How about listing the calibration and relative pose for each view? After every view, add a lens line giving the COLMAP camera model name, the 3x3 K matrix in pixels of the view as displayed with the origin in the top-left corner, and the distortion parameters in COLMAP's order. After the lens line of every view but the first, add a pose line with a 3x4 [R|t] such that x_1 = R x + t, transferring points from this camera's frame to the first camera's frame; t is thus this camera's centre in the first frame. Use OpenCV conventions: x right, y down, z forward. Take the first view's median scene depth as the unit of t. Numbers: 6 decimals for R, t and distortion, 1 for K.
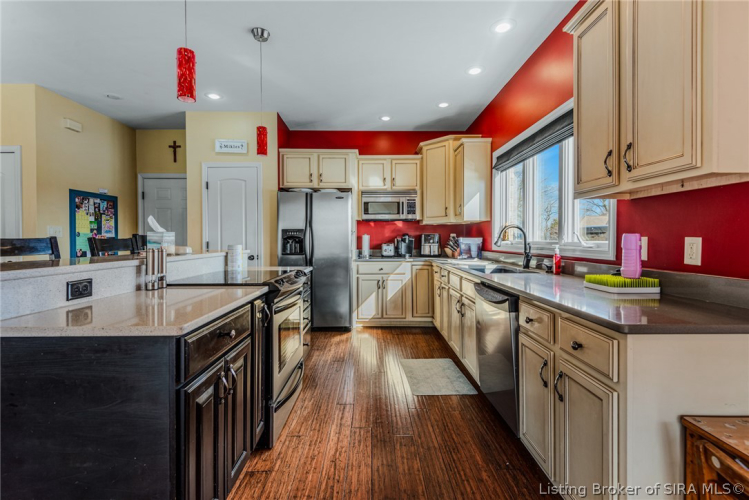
lens RADIAL K [[347.8, 0, 379.8], [0, 347.8, 242.2], [0, 0, 1]] dist [0.028251, -0.021562]
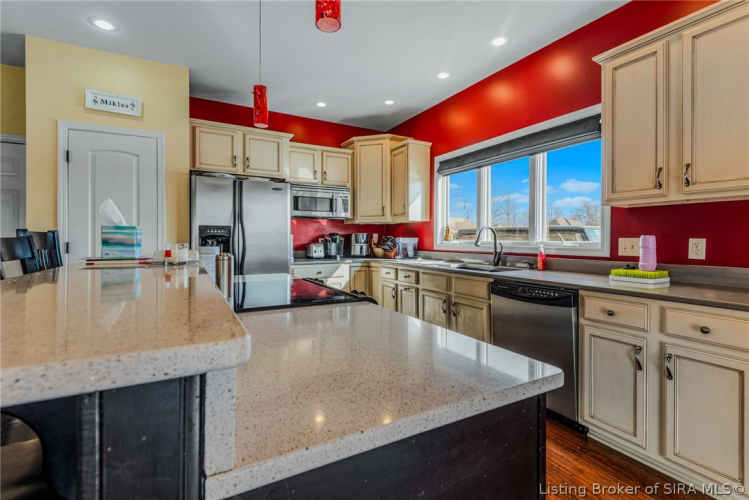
lens RADIAL K [[347.8, 0, 379.8], [0, 347.8, 242.2], [0, 0, 1]] dist [0.028251, -0.021562]
pose [[0.879968, -0.000825, 0.475032, -0.288515], [0.000635, 1.000000, 0.000560, -0.000732], [-0.475032, -0.000191, 0.879968, 0.142264]]
